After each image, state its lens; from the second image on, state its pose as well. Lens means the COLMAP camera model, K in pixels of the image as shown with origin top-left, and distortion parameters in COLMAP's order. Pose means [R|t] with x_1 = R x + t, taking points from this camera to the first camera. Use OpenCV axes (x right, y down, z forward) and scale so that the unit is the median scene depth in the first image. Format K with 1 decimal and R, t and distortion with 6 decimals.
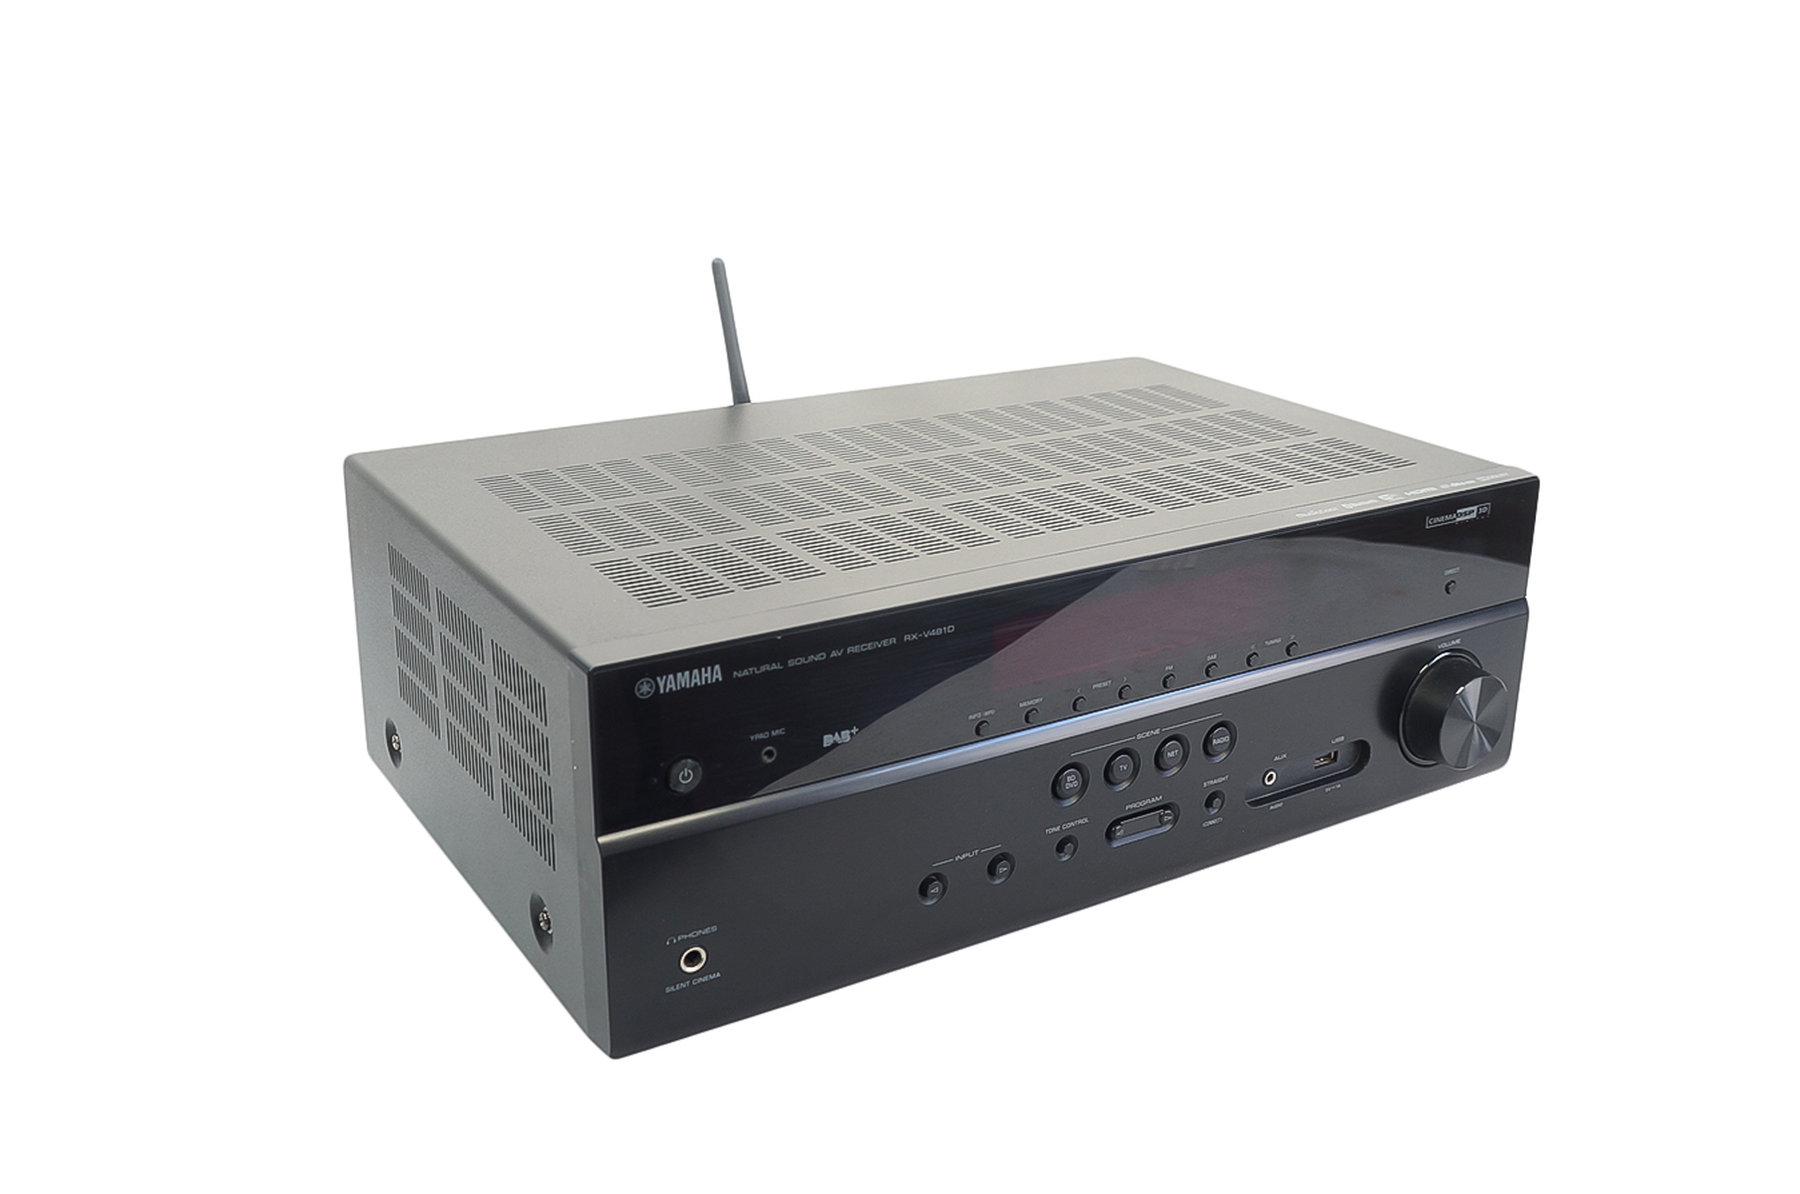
lens RADIAL K [[1775.1, 0, 900.0], [0, 1775.1, 597.0], [0, 0, 1]] dist [-0.111558, 0.002008]
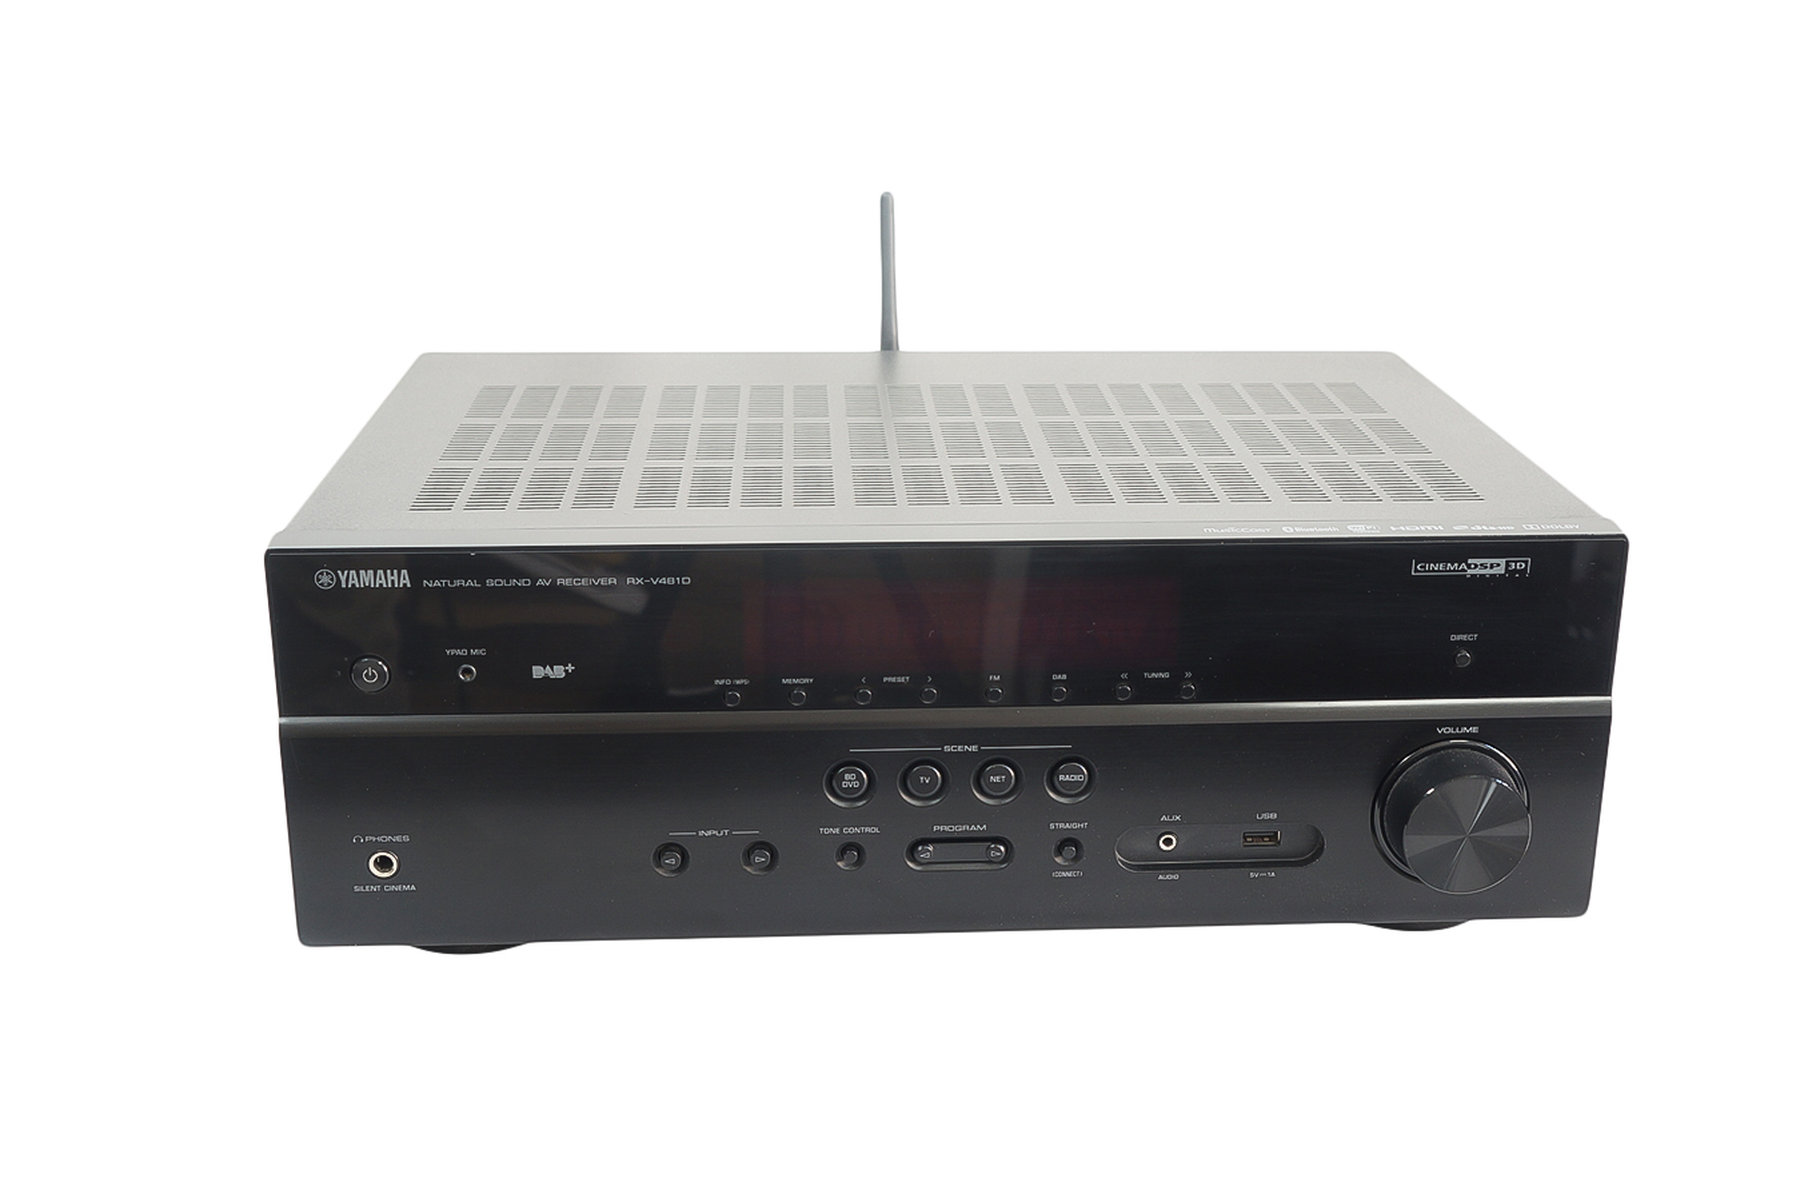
lens RADIAL K [[2063.5, 0, 900.0], [0, 2063.5, 597.0], [0, 0, 1]] dist [0.001148, 0.012074]
pose [[0.876016, 0.155281, -0.456601, 0.644863], [-0.159921, 0.986711, 0.028743, -0.023639], [0.454997, 0.047841, 0.889207, 0.088982]]
